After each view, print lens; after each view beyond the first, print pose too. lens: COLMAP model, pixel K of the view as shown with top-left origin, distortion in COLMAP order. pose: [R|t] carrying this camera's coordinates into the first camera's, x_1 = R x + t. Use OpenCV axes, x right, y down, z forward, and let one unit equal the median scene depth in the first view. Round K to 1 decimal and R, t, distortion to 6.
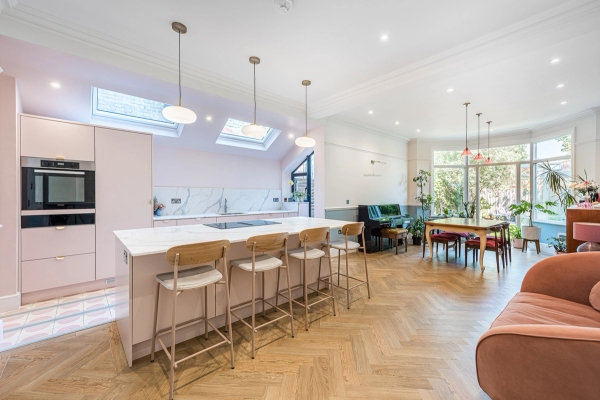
lens RADIAL K [[235.4, 0, 300.0], [0, 235.4, 200.0], [0, 0, 1]] dist [0.012688, -0.000099]
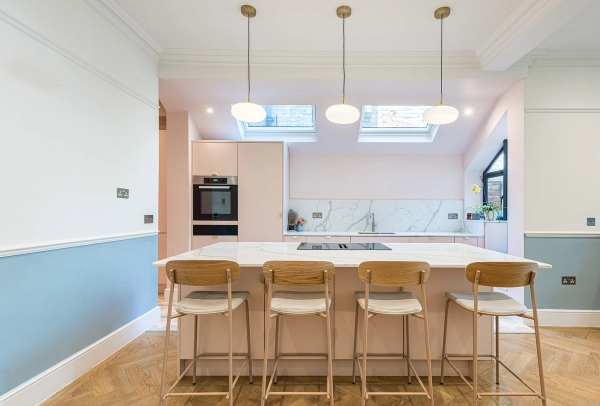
lens RADIAL K [[298.0, 0, 326.2], [0, 298.0, 221.6], [0, 0, 1]] dist [0.001791, 0.000141]
pose [[0.761147, 0.026912, -0.648021, 0.247869], [-0.016958, 0.999623, 0.021596, 0.004080], [0.648358, -0.005448, 0.761316, 0.214130]]
